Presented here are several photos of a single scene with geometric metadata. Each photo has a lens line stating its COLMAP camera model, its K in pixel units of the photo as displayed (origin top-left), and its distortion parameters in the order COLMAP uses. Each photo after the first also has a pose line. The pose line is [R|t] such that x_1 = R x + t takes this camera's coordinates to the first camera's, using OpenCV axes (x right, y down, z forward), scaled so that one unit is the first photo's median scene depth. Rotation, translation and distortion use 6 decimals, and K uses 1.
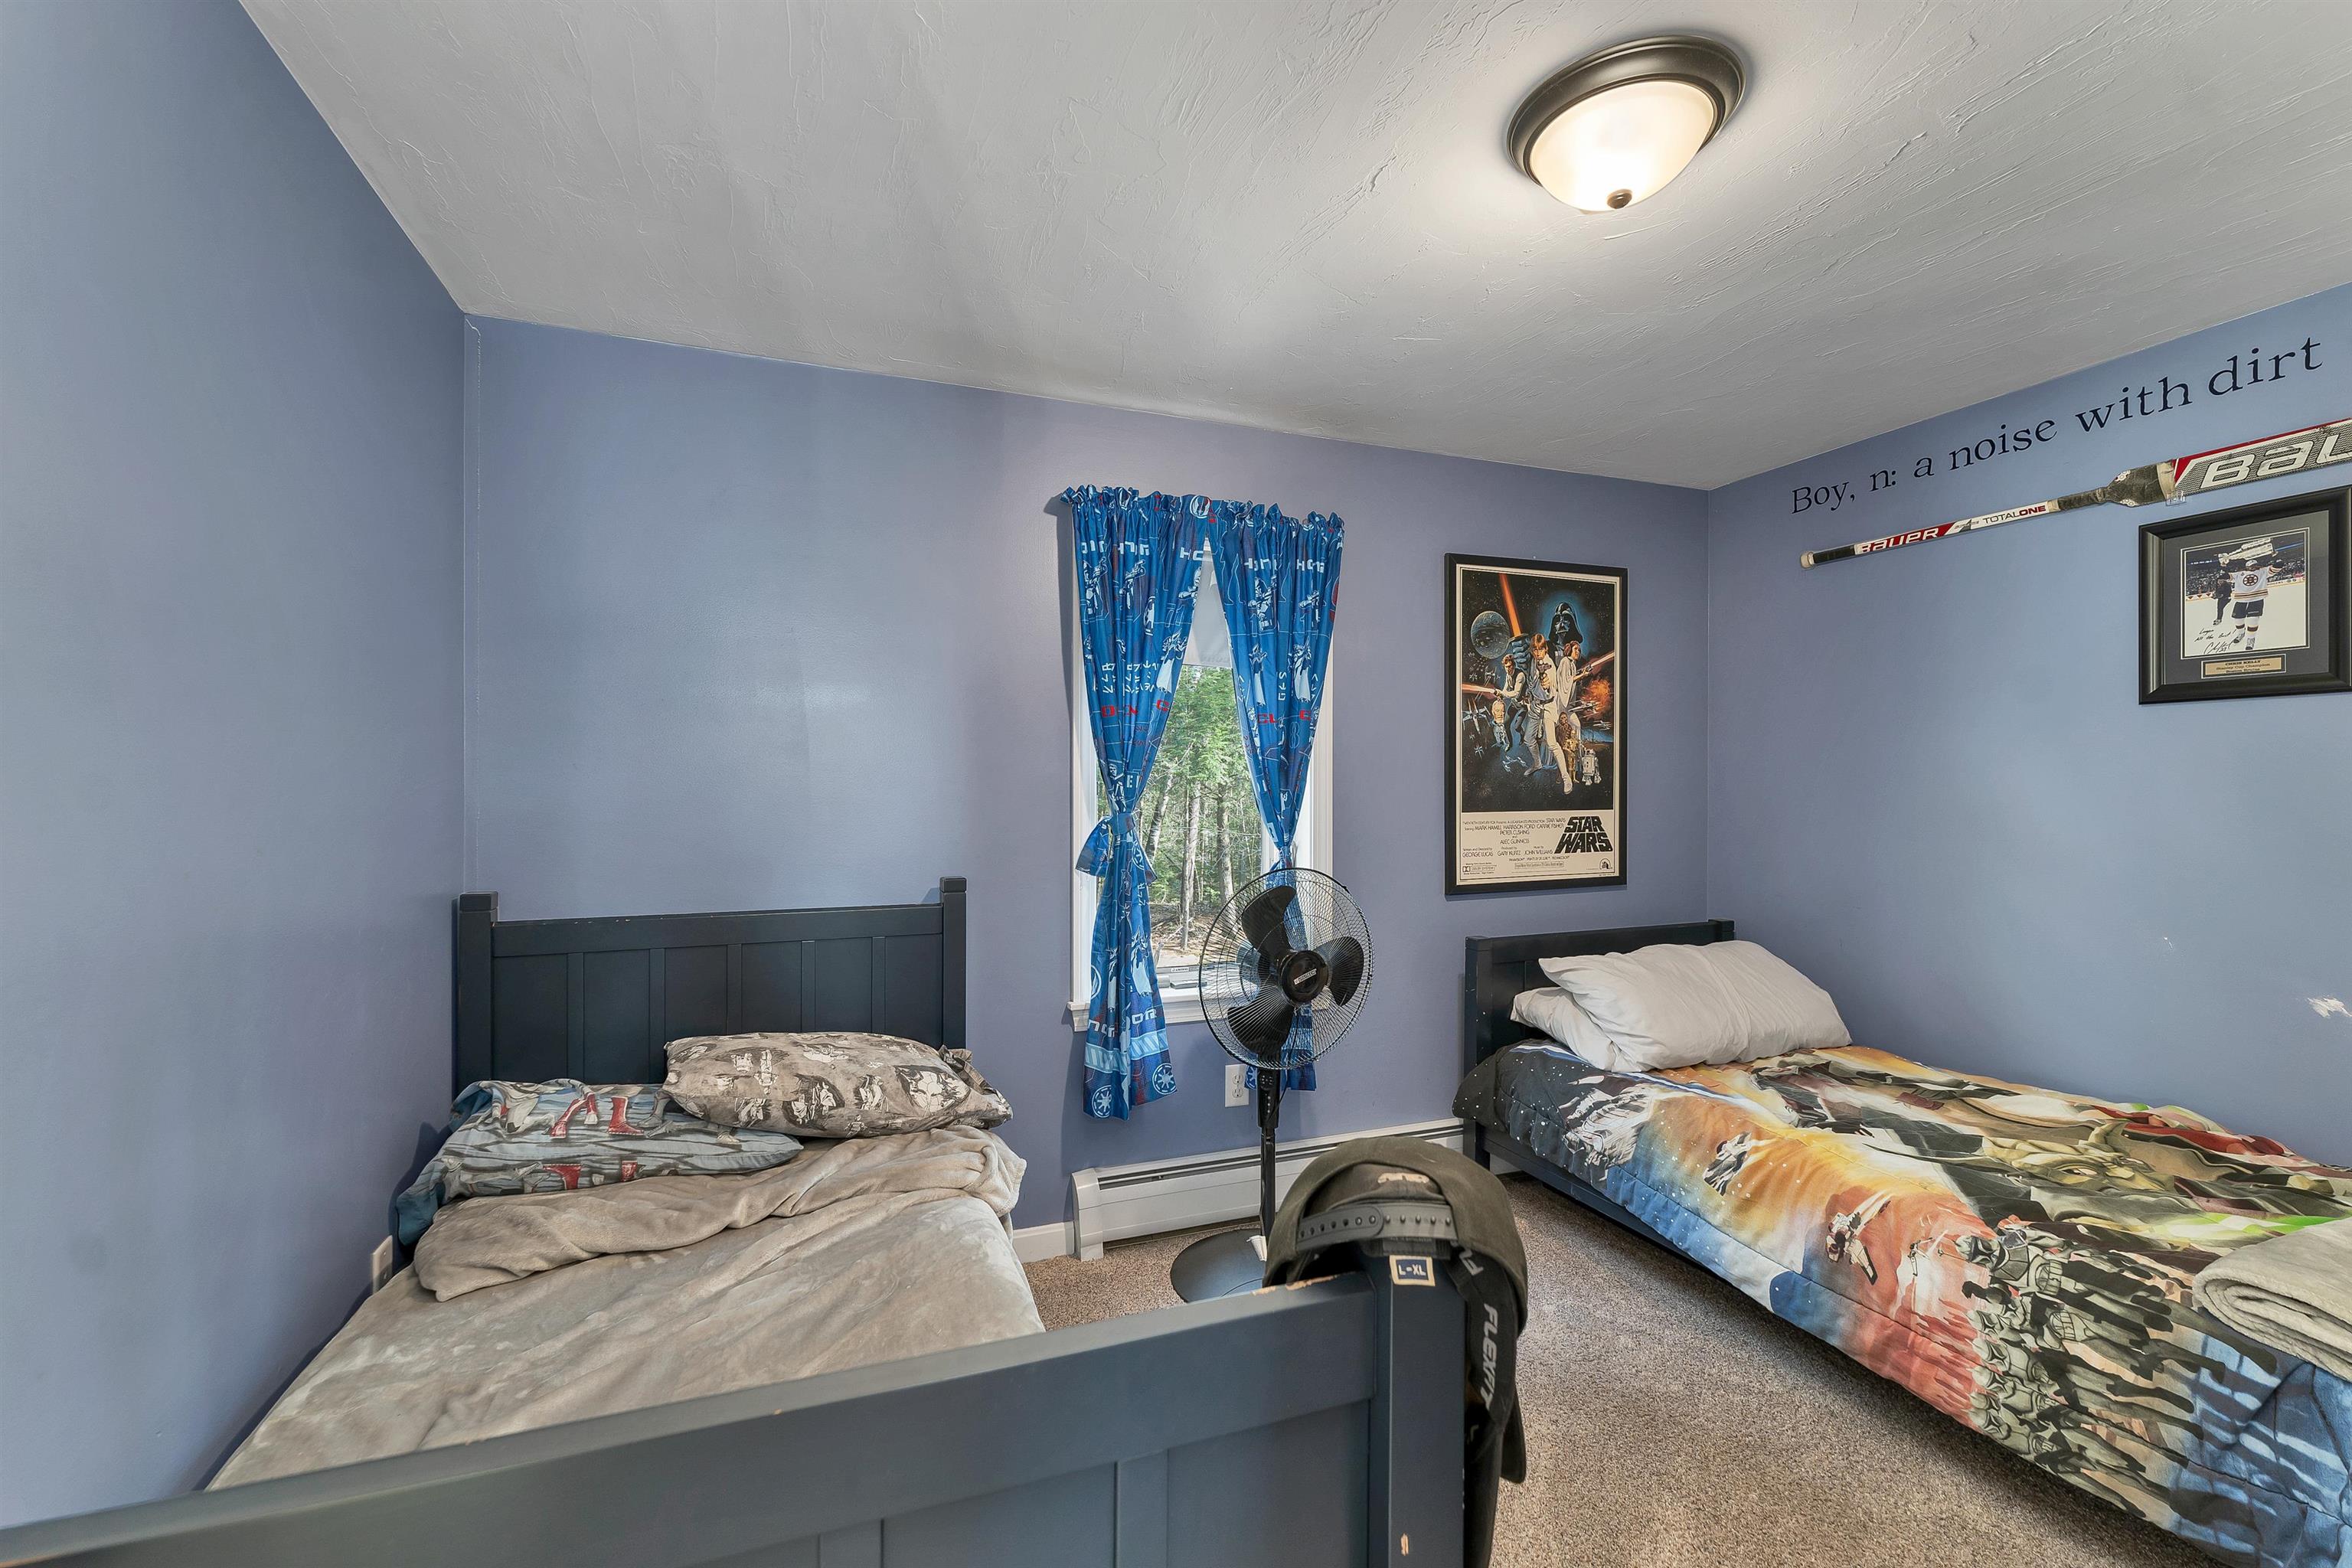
lens RADIAL K [[971.9, 0, 1165.3], [0, 971.9, 786.3], [0, 0, 1]] dist [0.002796, -0.000805]
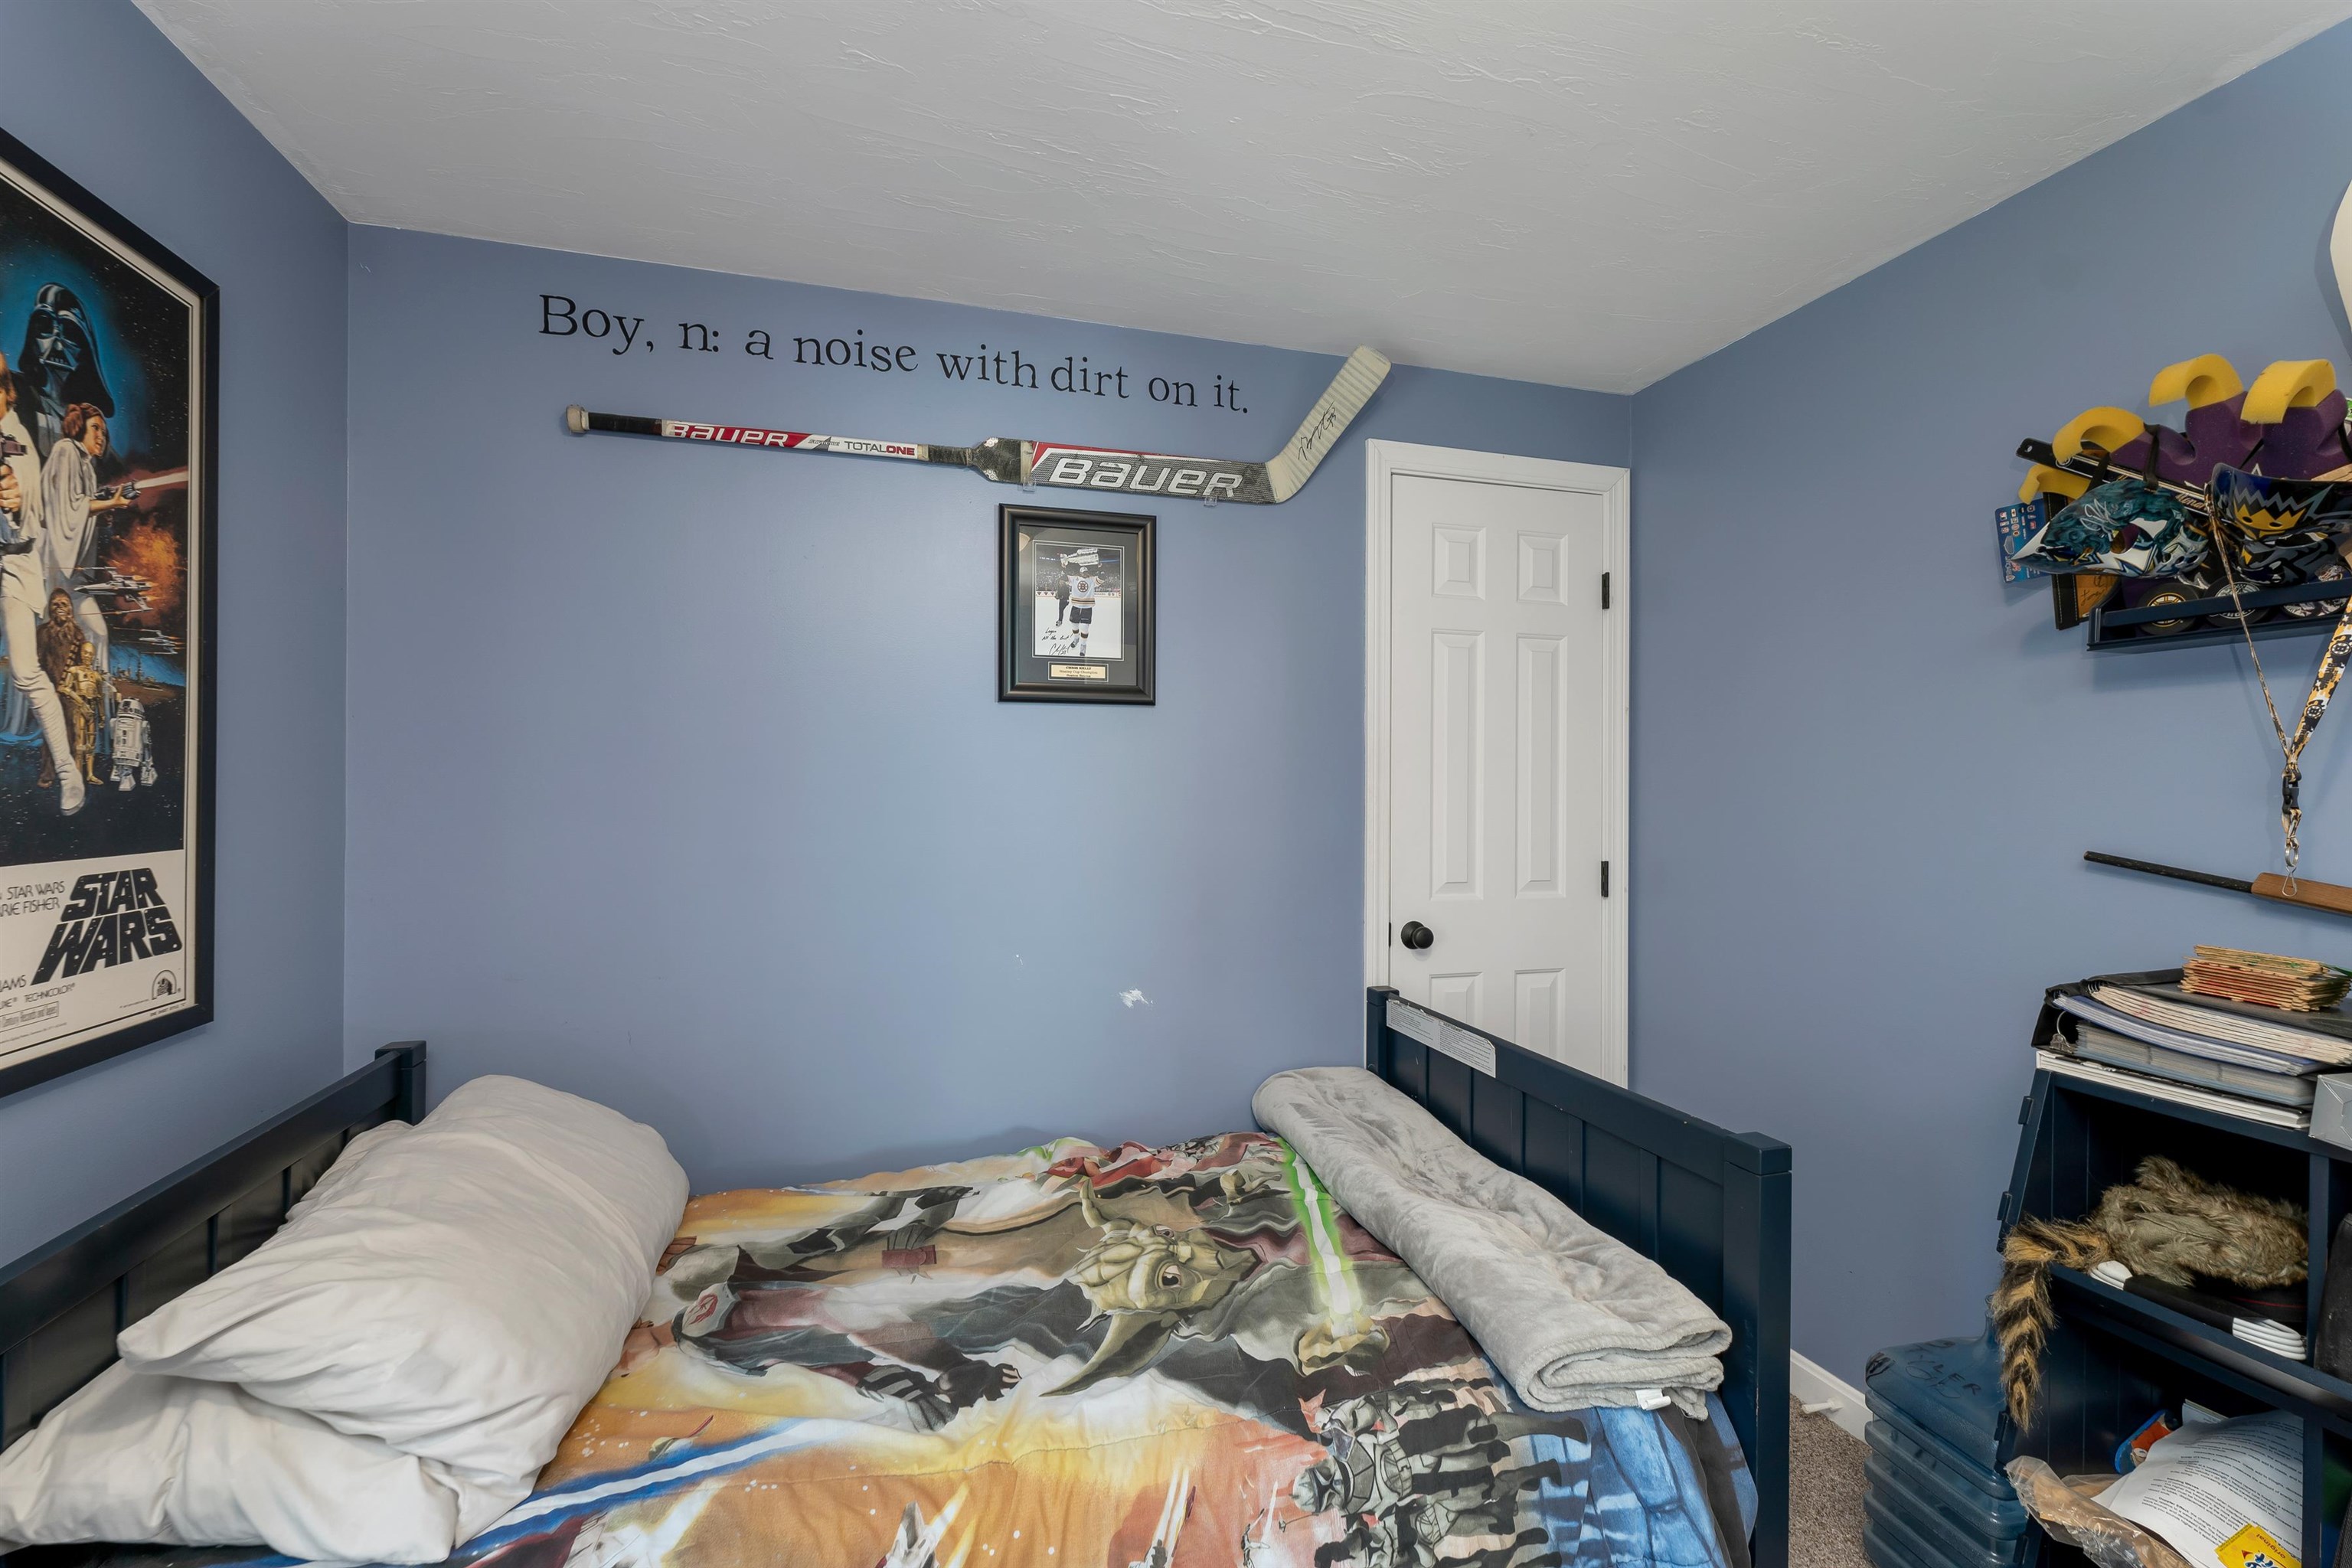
lens RADIAL K [[971.9, 0, 1161.6], [0, 971.9, 788.8], [0, 0, 1]] dist [0.002796, -0.000805]
pose [[0.085853, -0.000364, 0.996308, 0.117840], [-0.001575, 0.999999, 0.000501, -0.004027], [-0.996307, -0.001612, 0.085853, 0.788851]]
